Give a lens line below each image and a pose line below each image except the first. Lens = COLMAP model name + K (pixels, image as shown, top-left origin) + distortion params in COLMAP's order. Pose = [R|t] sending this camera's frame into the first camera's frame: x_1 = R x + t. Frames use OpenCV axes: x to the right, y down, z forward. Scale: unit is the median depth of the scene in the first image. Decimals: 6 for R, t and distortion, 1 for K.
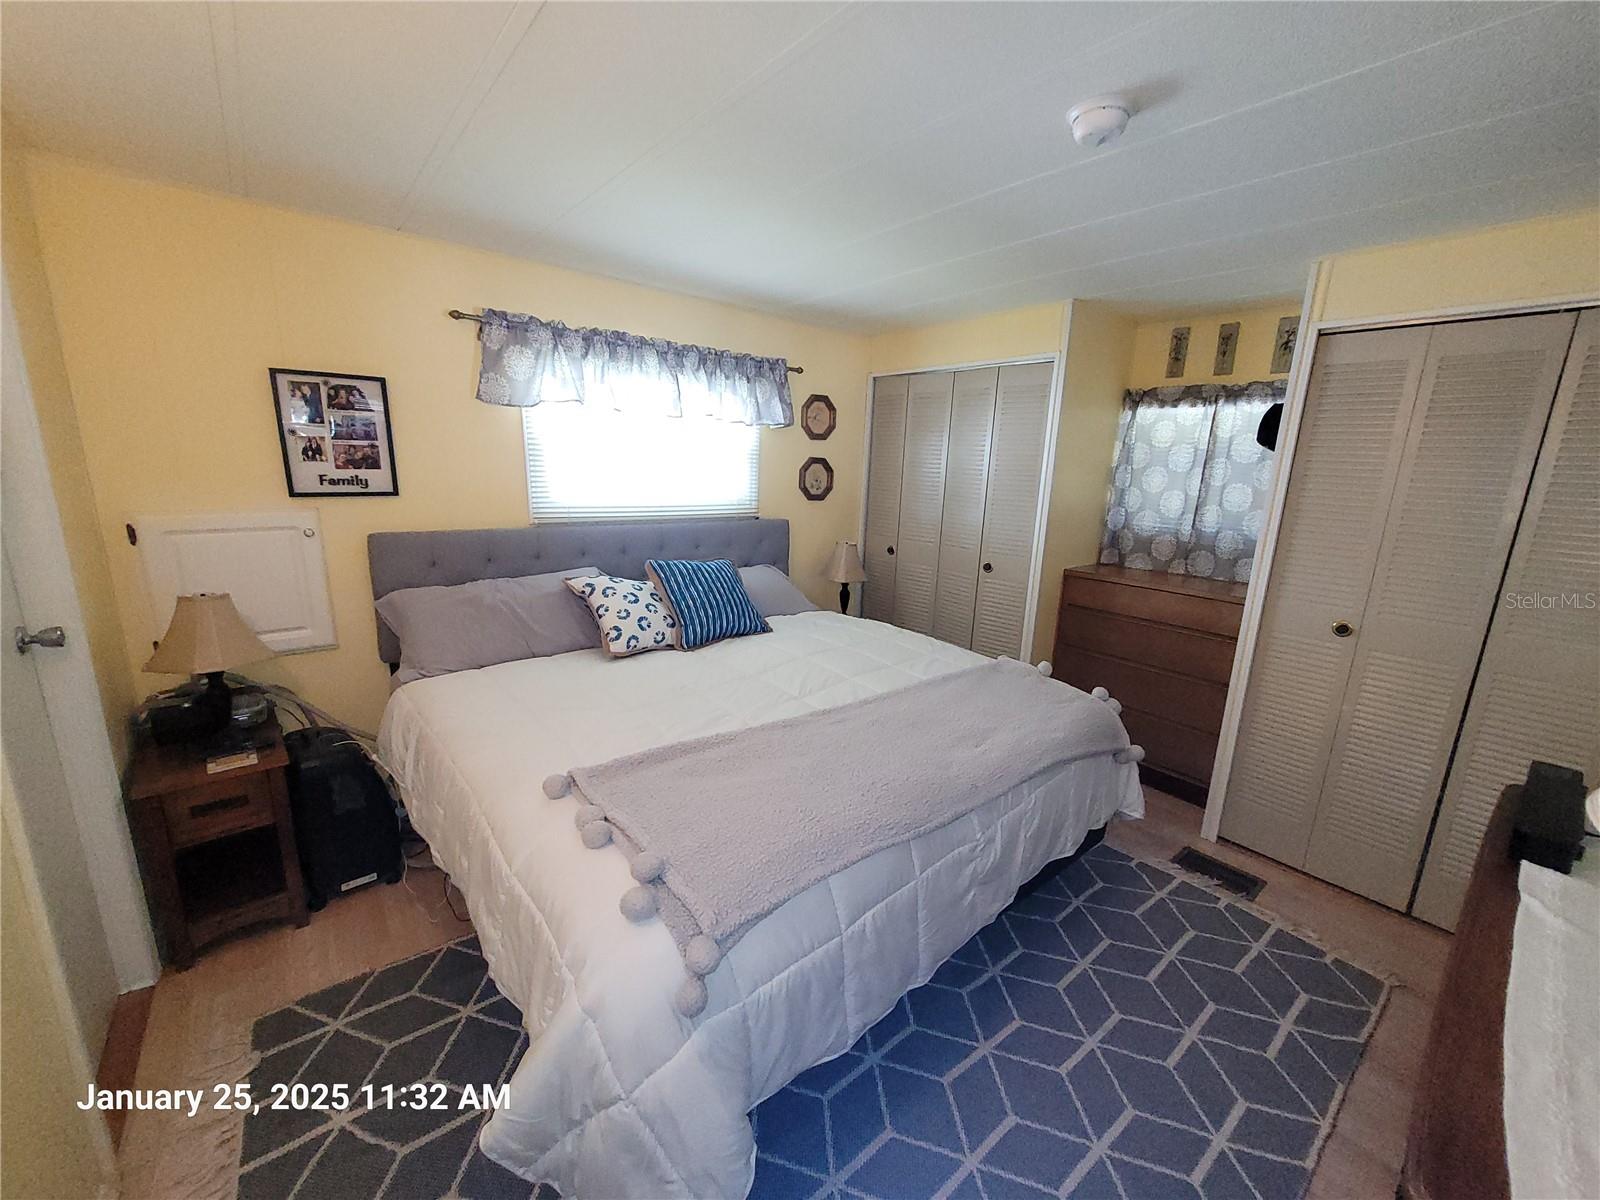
lens RADIAL K [[620.1, 0, 811.0], [0, 620.1, 606.2], [0, 0, 1]] dist [0.002835, -0.000224]
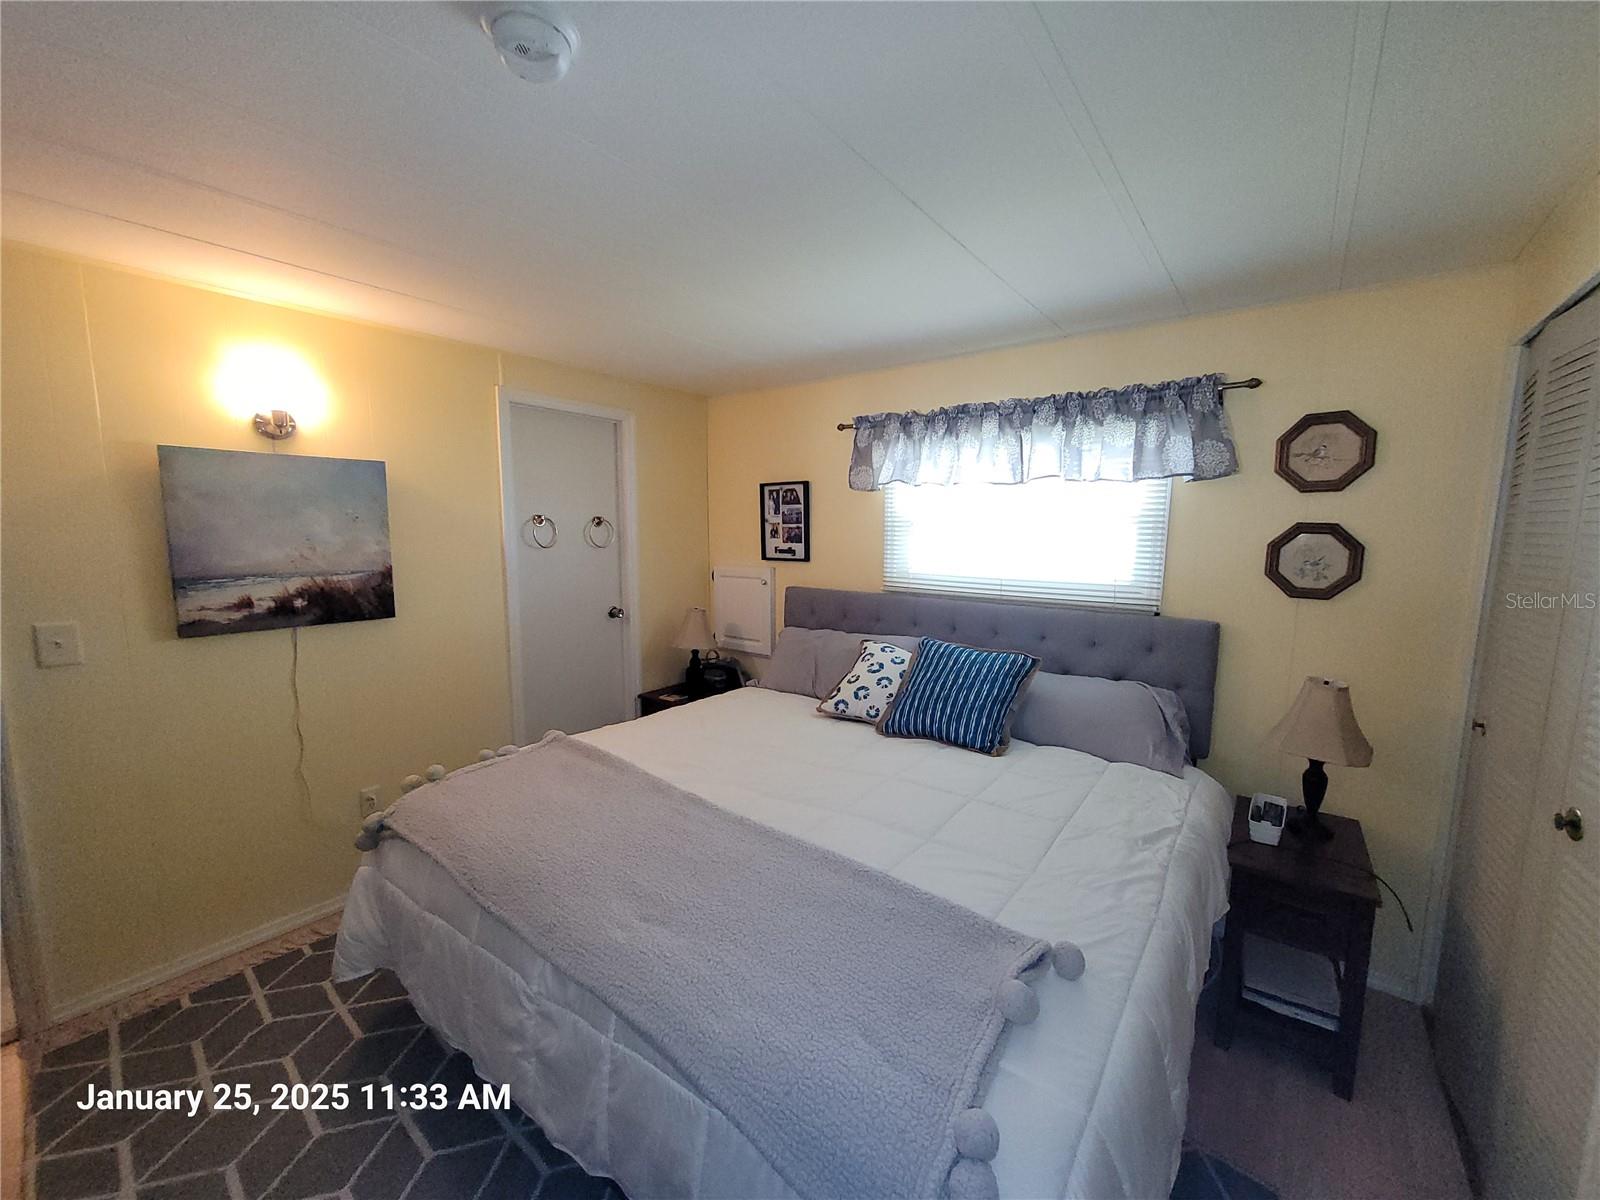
lens RADIAL K [[629.6, 0, 797.4], [0, 629.6, 608.8], [0, 0, 1]] dist [0.008110, 0.000040]
pose [[0.207710, 0.097447, -0.973325, 0.596905], [-0.217439, 0.974731, 0.051186, -0.116859], [0.953717, 0.201007, 0.223650, 0.560713]]
